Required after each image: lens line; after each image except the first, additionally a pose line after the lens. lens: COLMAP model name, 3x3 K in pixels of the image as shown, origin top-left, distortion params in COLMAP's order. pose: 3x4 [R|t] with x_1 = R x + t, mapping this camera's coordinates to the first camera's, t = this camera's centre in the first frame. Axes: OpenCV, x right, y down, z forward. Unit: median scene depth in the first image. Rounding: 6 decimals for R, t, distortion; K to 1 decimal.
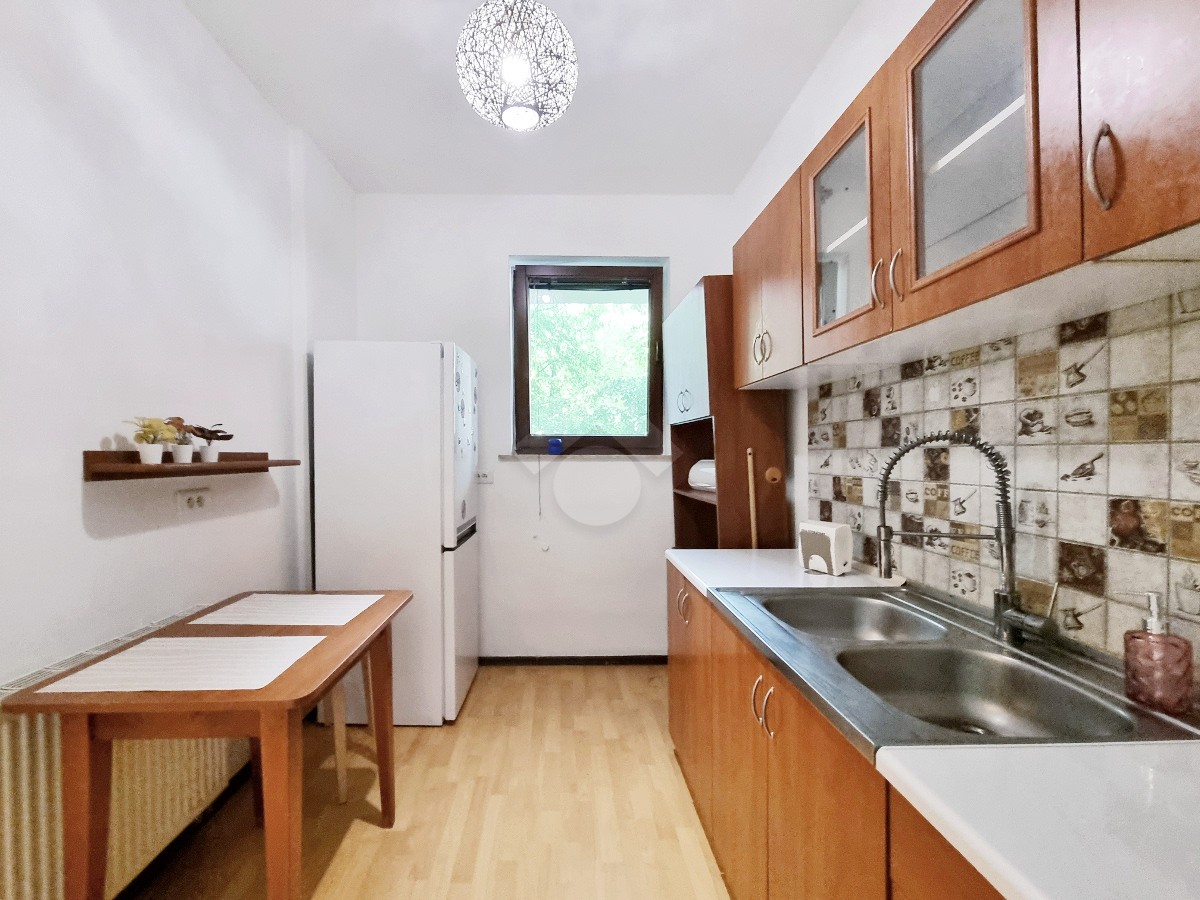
lens RADIAL K [[490.8, 0, 605.5], [0, 490.8, 448.1], [0, 0, 1]] dist [-0.001188, -0.000153]
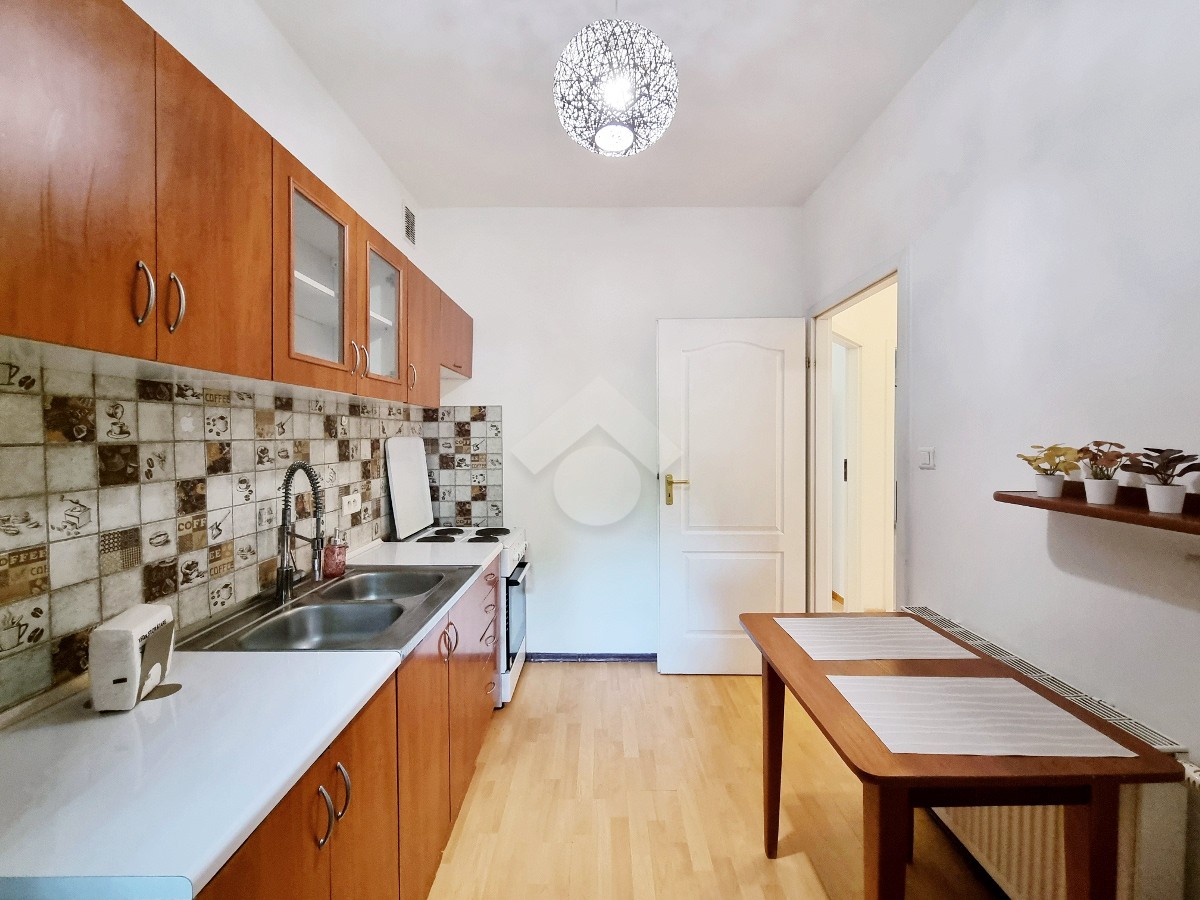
lens RADIAL K [[490.8, 0, 605.5], [0, 490.8, 448.1], [0, 0, 1]] dist [-0.001188, -0.000153]
pose [[-0.996286, 0.015711, 0.084665, -0.249431], [0.017209, 0.999708, 0.016992, -0.069359], [-0.084373, 0.018386, -0.996265, 2.018526]]
